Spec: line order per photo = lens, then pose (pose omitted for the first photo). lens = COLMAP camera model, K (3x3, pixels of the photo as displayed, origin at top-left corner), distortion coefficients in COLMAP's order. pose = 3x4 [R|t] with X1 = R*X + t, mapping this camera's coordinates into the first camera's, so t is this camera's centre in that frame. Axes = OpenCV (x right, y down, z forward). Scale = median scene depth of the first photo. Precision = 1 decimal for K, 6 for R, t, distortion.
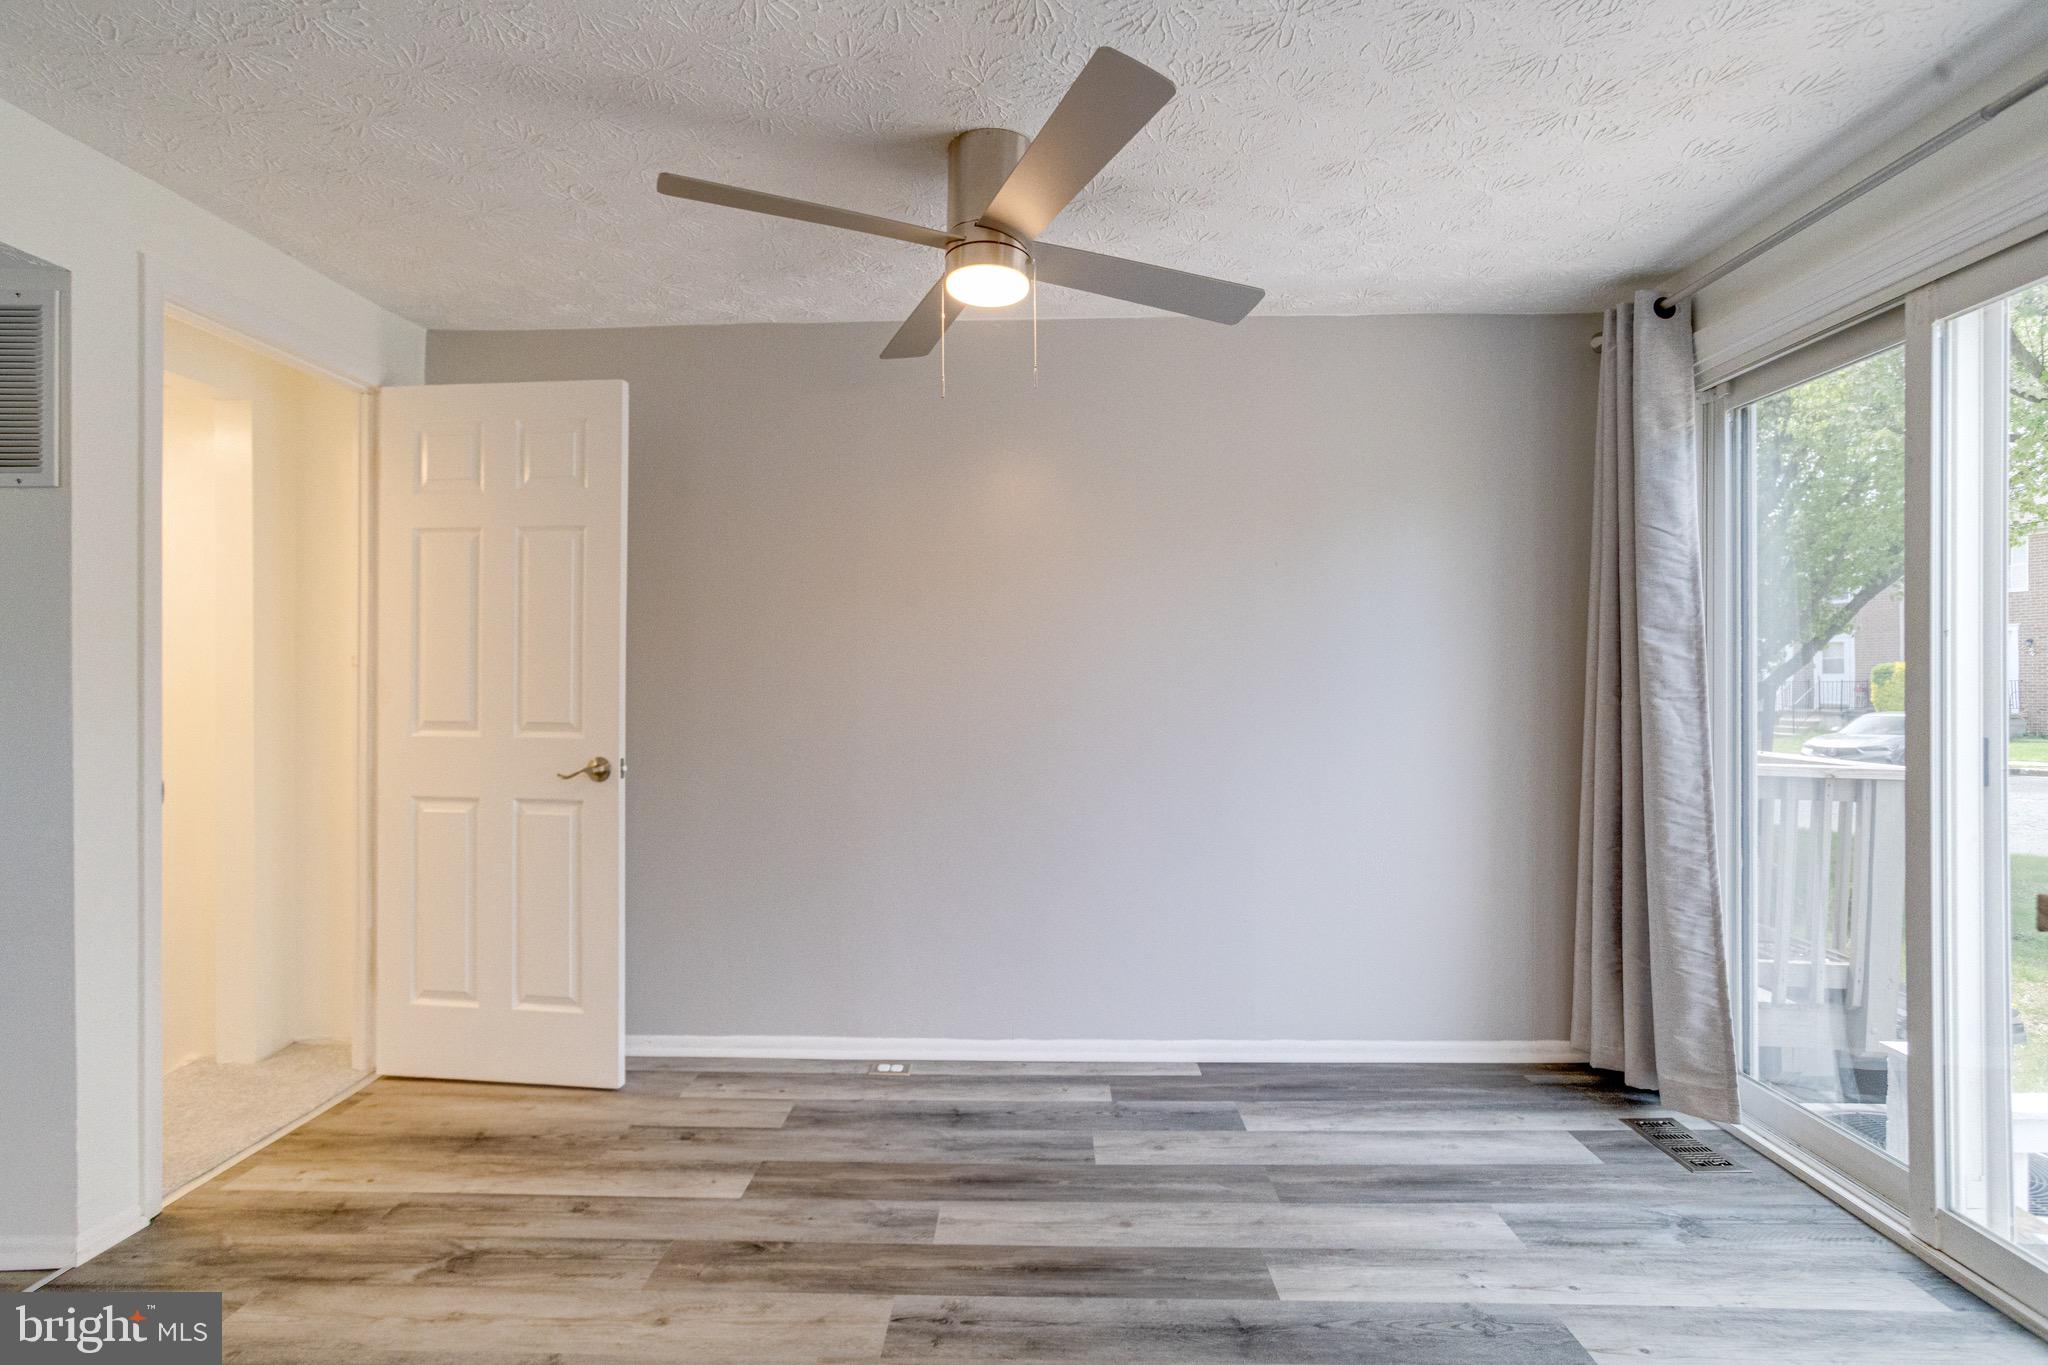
lens RADIAL K [[1007.5, 0, 1017.2], [0, 1007.5, 680.5], [0, 0, 1]] dist [-0.035173, 0.025874]
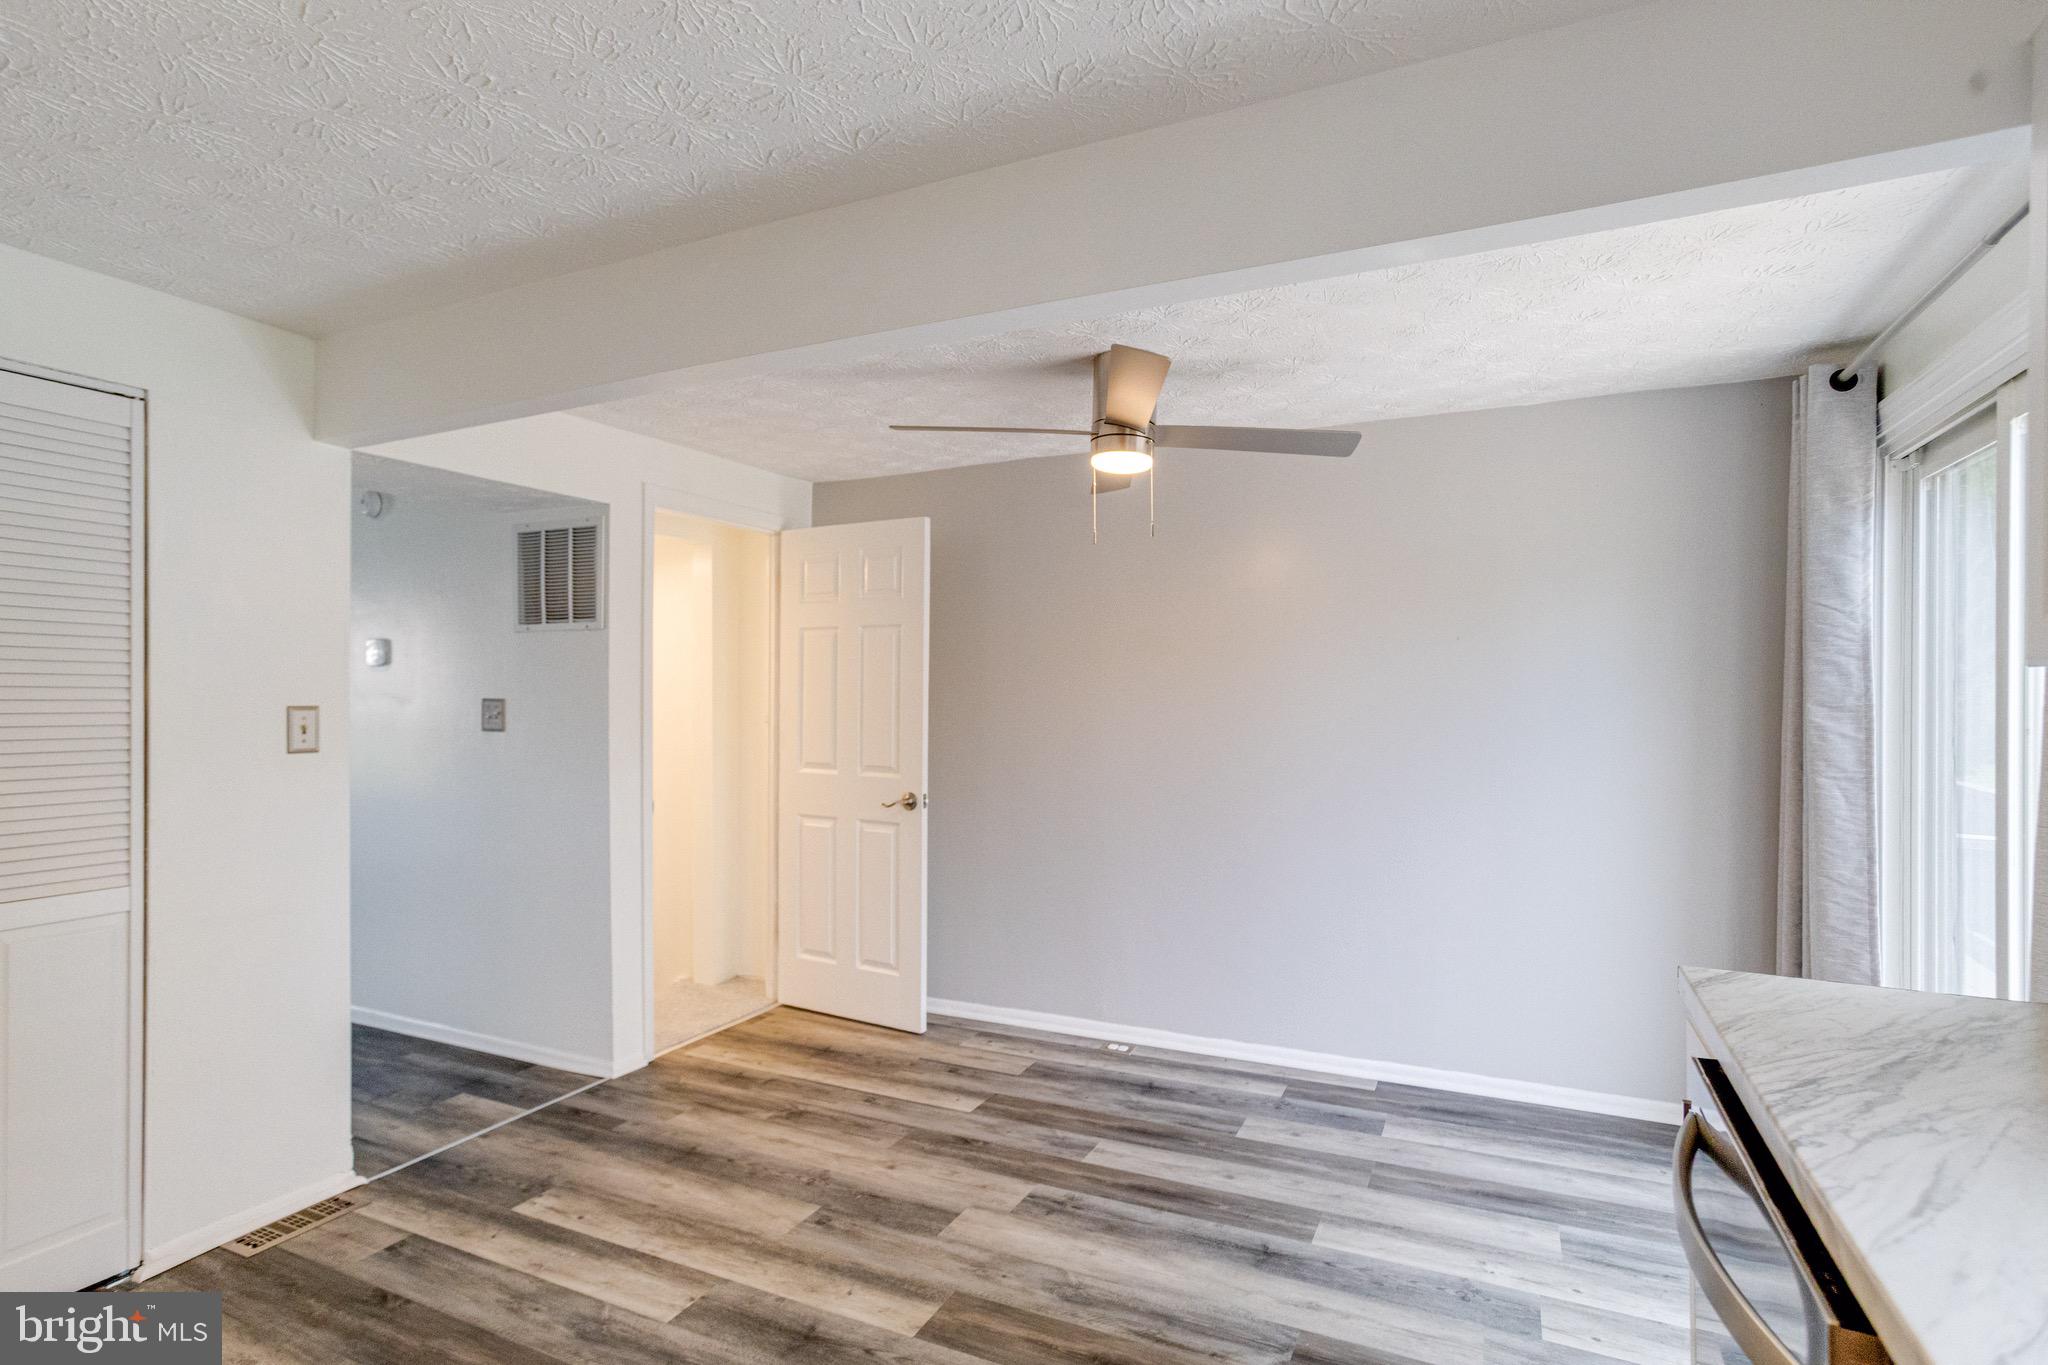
lens RADIAL K [[1028.9, 0, 1022.5], [0, 1028.9, 703.0], [0, 0, 1]] dist [-0.038398, 0.031684]
pose [[0.914466, 0.004613, -0.404637, 0.329433], [-0.001982, 0.999974, 0.006921, -0.062864], [0.404658, -0.005527, 0.914451, -0.256974]]
